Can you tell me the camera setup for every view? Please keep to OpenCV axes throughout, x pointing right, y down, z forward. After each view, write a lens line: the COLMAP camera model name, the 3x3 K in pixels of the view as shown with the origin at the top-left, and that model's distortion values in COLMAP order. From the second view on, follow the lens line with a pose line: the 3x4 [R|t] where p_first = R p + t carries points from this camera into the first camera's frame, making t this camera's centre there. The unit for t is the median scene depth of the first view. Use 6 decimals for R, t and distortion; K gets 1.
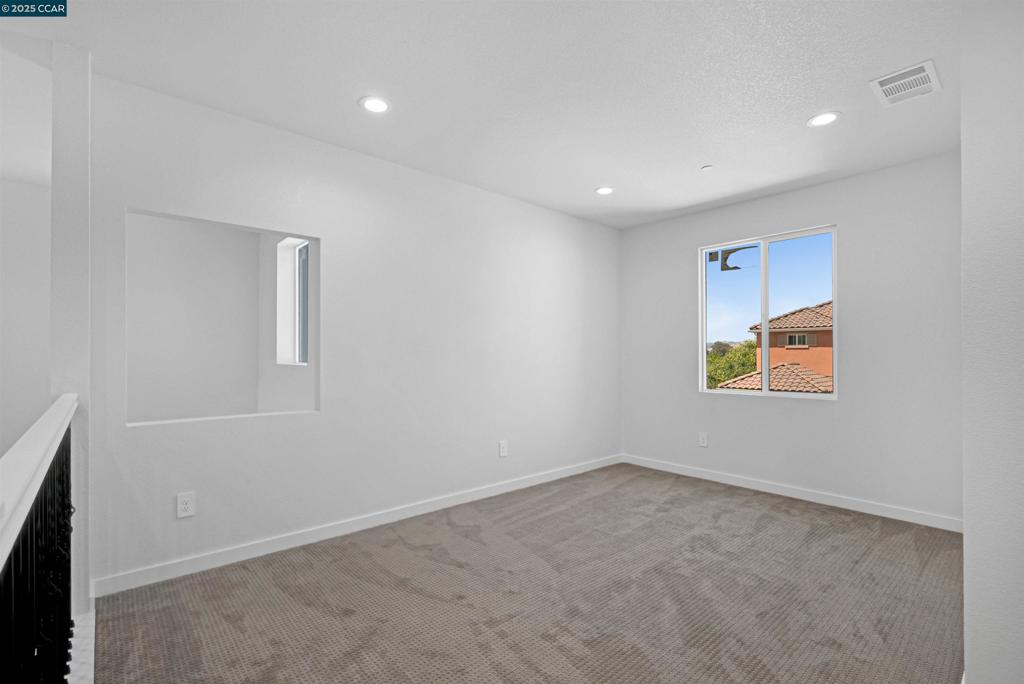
lens RADIAL K [[454.5, 0, 511.6], [0, 454.5, 351.6], [0, 0, 1]] dist [-0.002770, -0.000279]
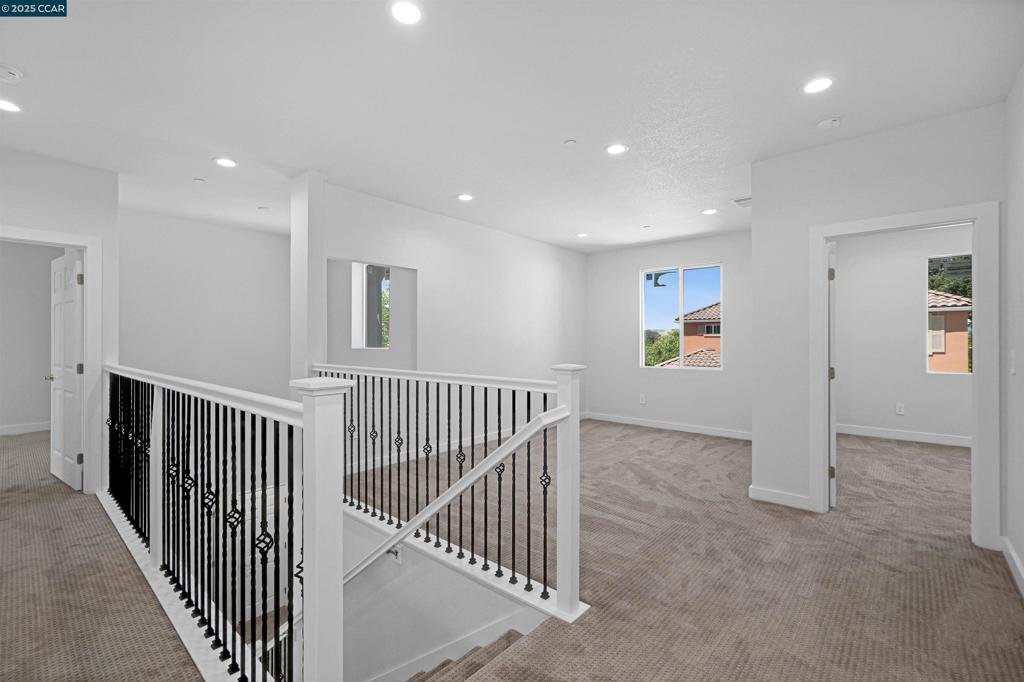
lens RADIAL K [[454.5, 0, 510.4], [0, 454.5, 338.6], [0, 0, 1]] dist [-0.002770, -0.000279]
pose [[0.991166, 0.001868, 0.132614, -0.259518], [-0.001885, 0.999998, 0.000001, -0.006933], [-0.132614, -0.000251, 0.991168, -0.529971]]
